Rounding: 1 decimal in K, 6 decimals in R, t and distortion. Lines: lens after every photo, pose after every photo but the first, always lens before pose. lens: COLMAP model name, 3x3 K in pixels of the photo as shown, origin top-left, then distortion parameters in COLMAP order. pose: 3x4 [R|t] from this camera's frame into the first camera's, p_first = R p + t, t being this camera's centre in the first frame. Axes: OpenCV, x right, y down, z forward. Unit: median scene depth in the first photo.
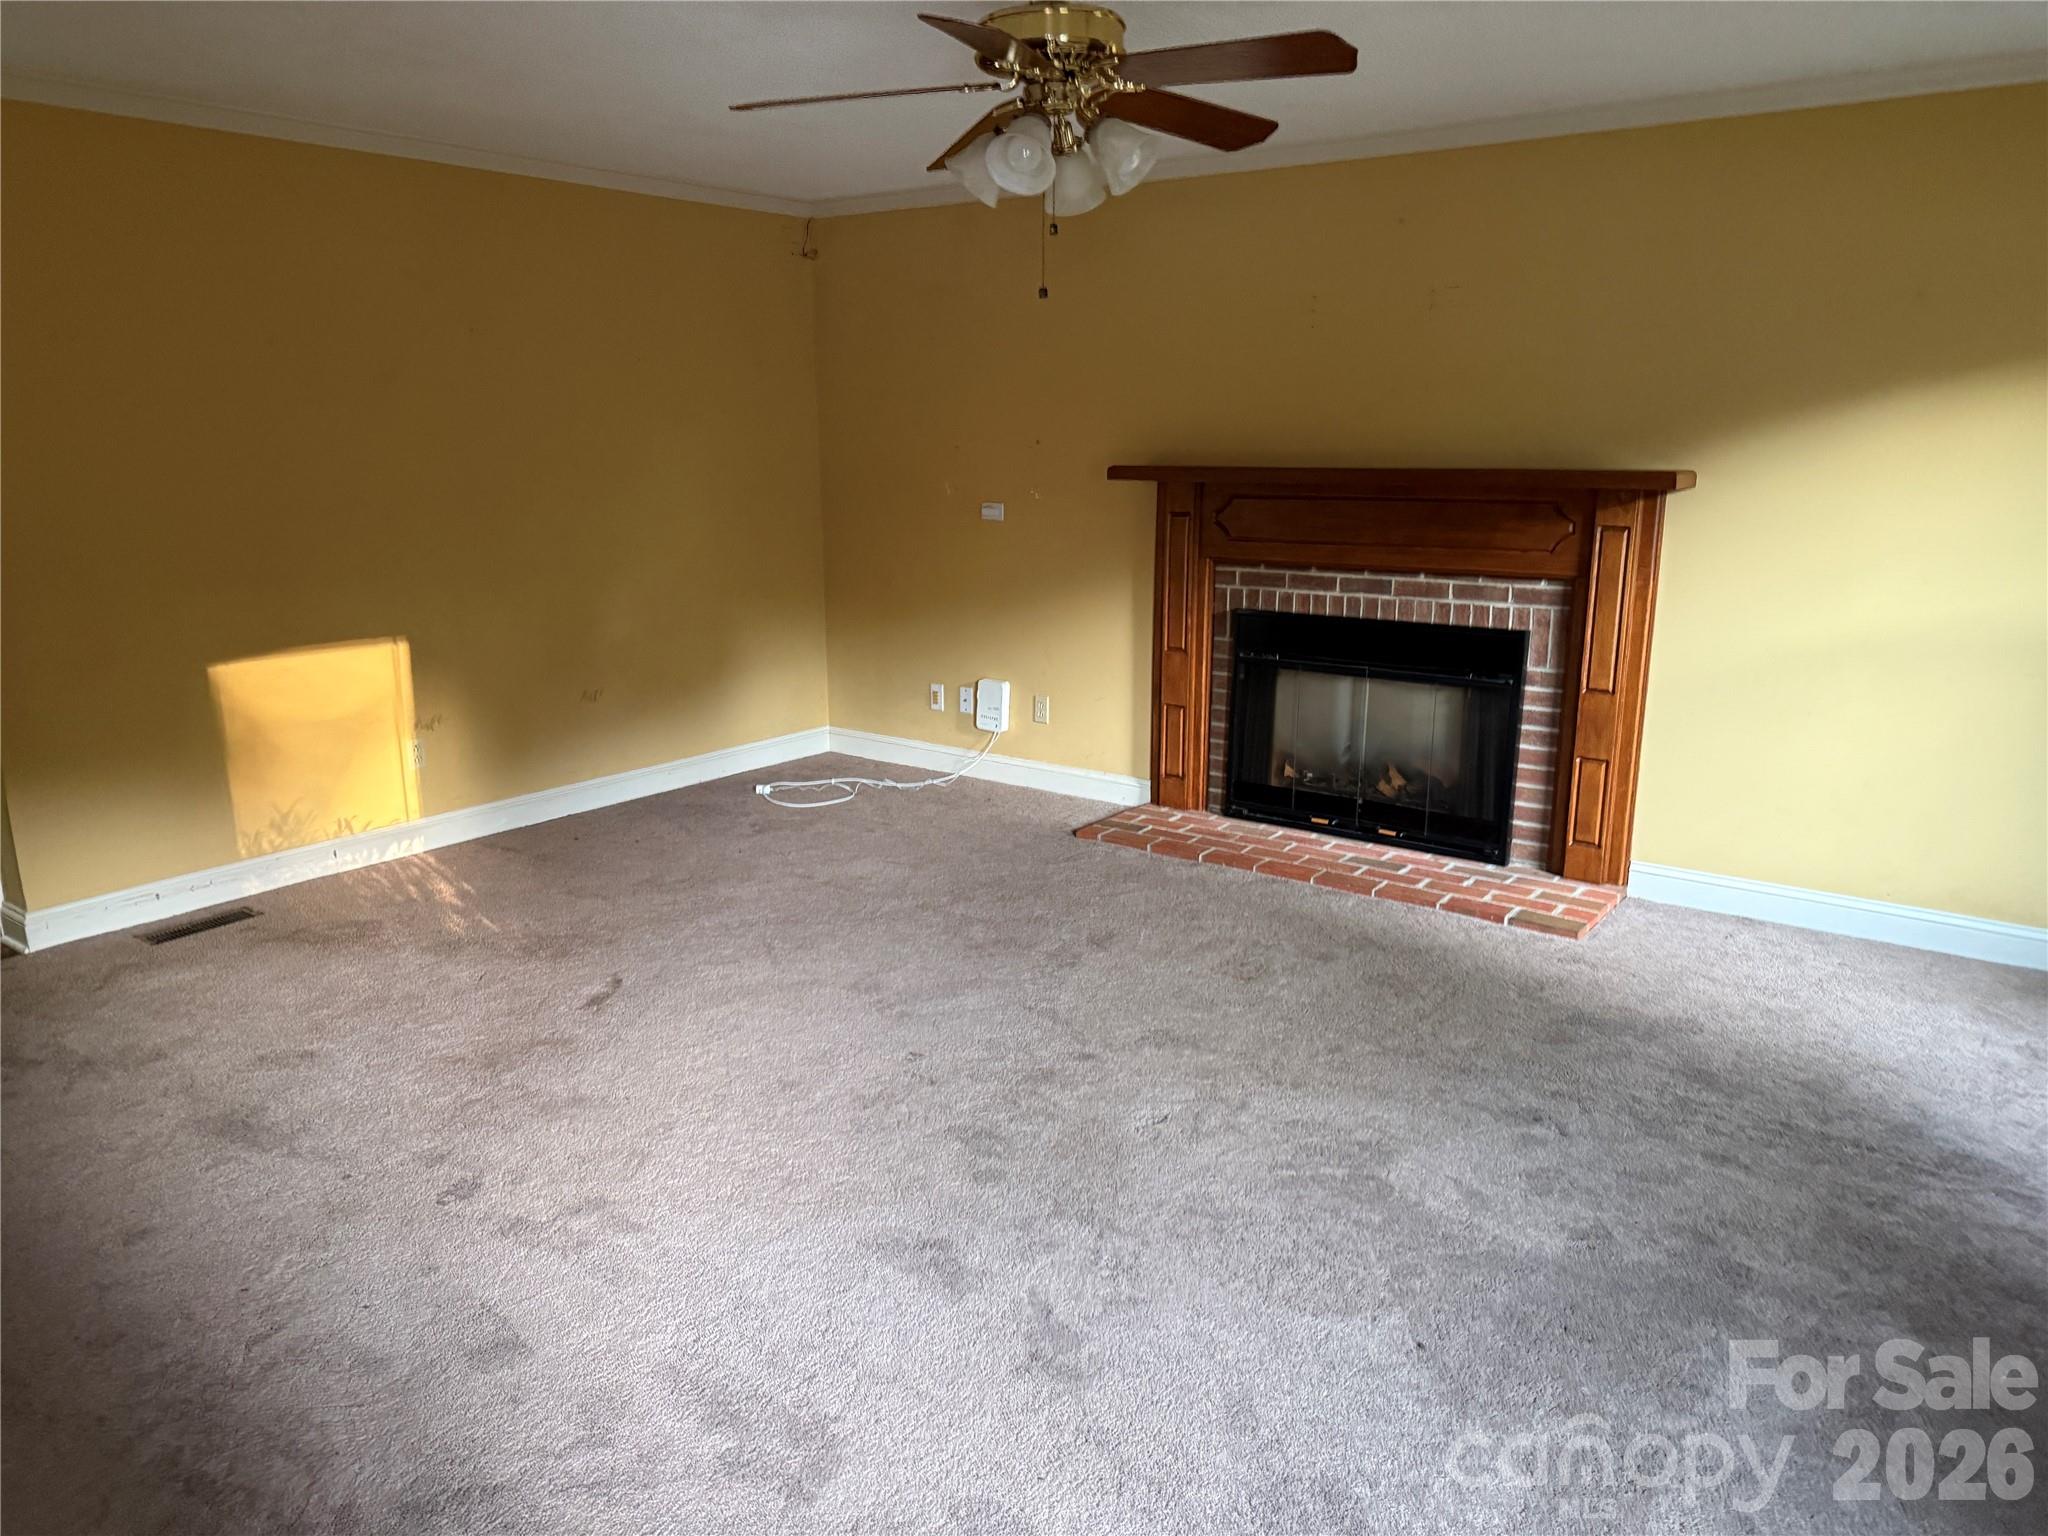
lens RADIAL K [[1465.2, 0, 1024.0], [0, 1465.2, 768.0], [0, 0, 1]] dist [0.146225, -0.159853]
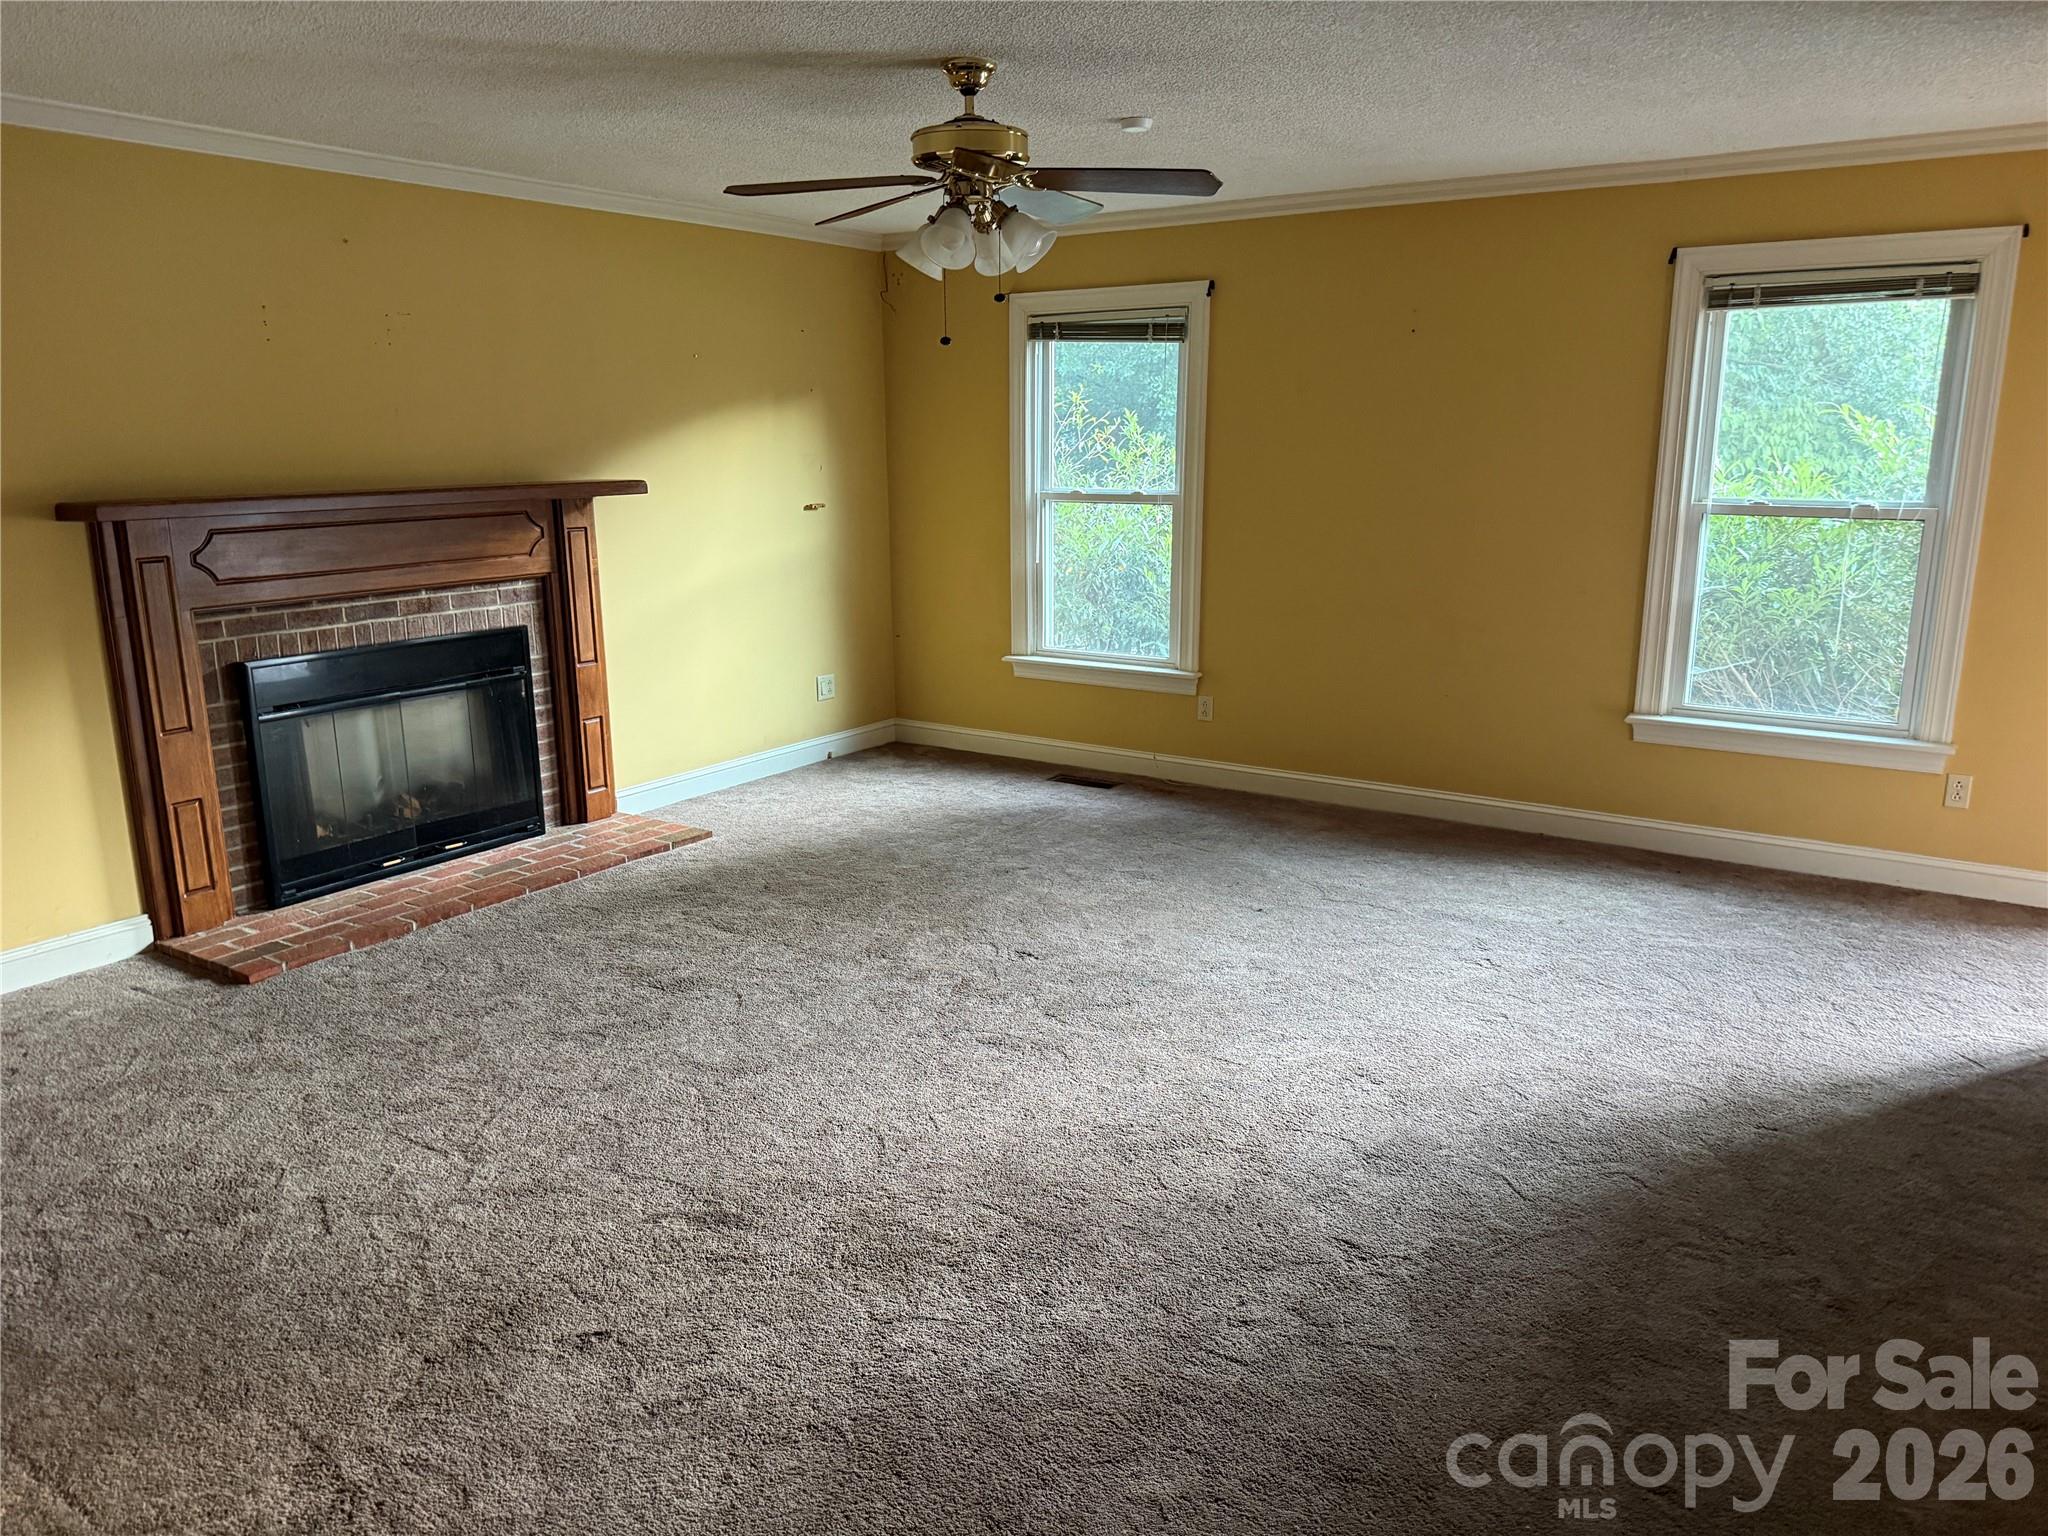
lens RADIAL K [[1448.8, 0, 1024.0], [0, 1448.8, 768.0], [0, 0, 1]] dist [0.145686, -0.282006]
pose [[-0.068962, -0.226059, 0.971670, -0.784066], [0.229315, 0.944316, 0.235970, -0.162400], [-0.970906, 0.239092, -0.013283, 0.652095]]
